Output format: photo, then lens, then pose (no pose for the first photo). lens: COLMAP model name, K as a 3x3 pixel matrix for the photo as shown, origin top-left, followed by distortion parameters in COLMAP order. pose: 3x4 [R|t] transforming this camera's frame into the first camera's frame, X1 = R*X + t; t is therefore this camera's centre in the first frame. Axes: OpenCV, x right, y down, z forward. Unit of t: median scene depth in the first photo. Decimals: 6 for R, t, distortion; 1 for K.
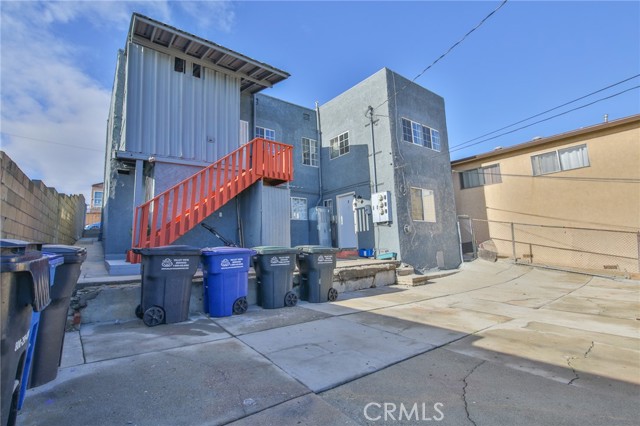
lens RADIAL K [[292.6, 0, 318.0], [0, 292.6, 212.1], [0, 0, 1]] dist [-0.007120, -0.006111]
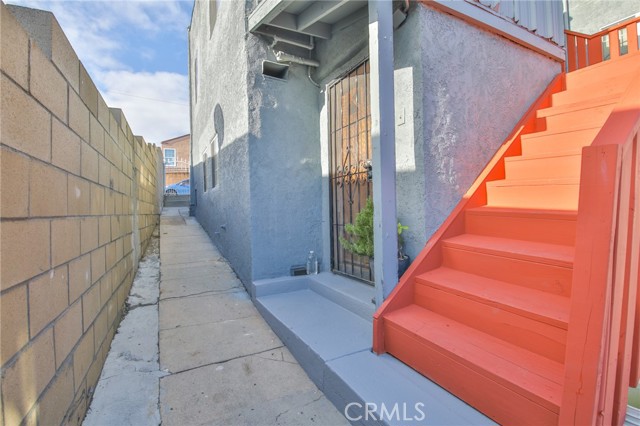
lens RADIAL K [[292.6, 0, 319.9], [0, 292.6, 211.6], [0, 0, 1]] dist [-0.007120, -0.006111]
pose [[0.987283, 0.019953, -0.157718, -0.545347], [0.001977, 0.990475, 0.137676, -0.003660], [0.158963, -0.136237, 0.977840, 0.601265]]
